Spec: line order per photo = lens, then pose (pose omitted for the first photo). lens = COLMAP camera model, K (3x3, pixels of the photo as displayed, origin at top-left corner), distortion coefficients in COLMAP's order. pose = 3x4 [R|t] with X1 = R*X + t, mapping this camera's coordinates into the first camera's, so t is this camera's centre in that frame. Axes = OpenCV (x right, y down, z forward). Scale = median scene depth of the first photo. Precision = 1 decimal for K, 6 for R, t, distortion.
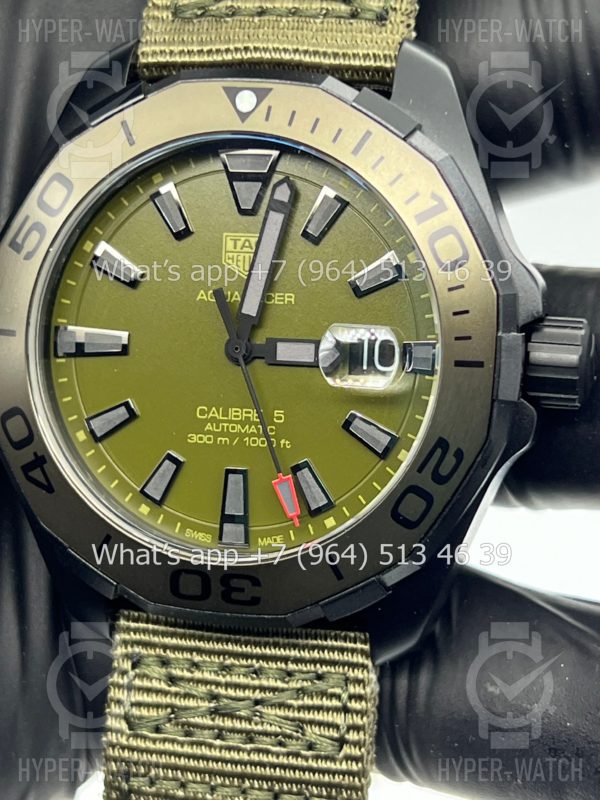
lens RADIAL K [[1829.3, 0, 300.0], [0, 1829.3, 400.0], [0, 0, 1]] dist [0.238092, -0.810123]
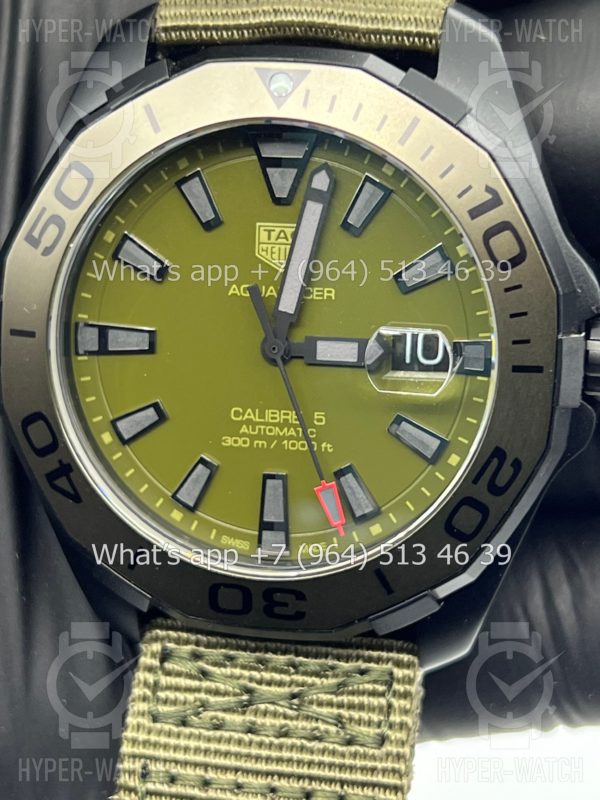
lens RADIAL K [[1829.3, 0, 300.0], [0, 1829.3, 400.0], [0, 0, 1]] dist [0.238092, -0.810123]
pose [[0.999190, -0.020899, 0.034377, -0.053555], [0.017261, 0.994540, 0.102919, -0.097209], [-0.036340, -0.102242, 0.994096, 0.065683]]
